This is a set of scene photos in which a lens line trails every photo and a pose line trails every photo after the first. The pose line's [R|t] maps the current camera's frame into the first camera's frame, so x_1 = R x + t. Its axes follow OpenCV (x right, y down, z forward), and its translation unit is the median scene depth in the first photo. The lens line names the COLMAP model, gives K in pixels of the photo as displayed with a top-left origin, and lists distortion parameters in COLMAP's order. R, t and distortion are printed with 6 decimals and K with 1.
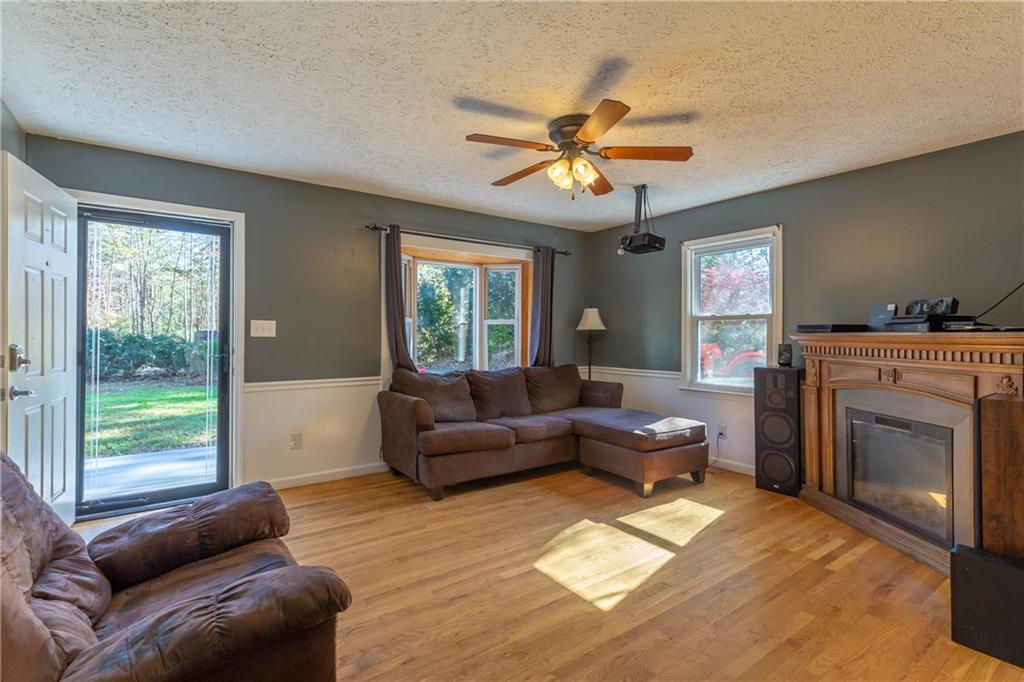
lens RADIAL K [[478.2, 0, 506.2], [0, 478.2, 337.4], [0, 0, 1]] dist [0.000652, -0.001429]
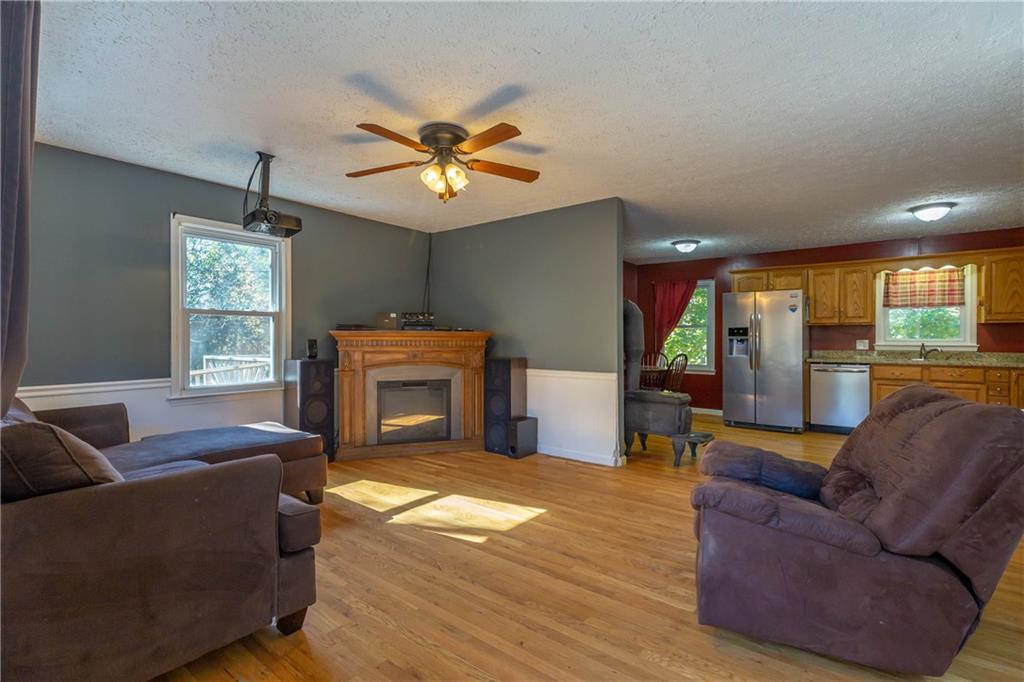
lens RADIAL K [[478.2, 0, 512.7], [0, 478.2, 340.1], [0, 0, 1]] dist [0.000652, -0.001429]
pose [[-0.276914, -0.007289, 0.960867, -0.911391], [0.000951, 0.999969, 0.007860, 0.009396], [-0.960894, 0.003091, -0.276899, 1.128307]]
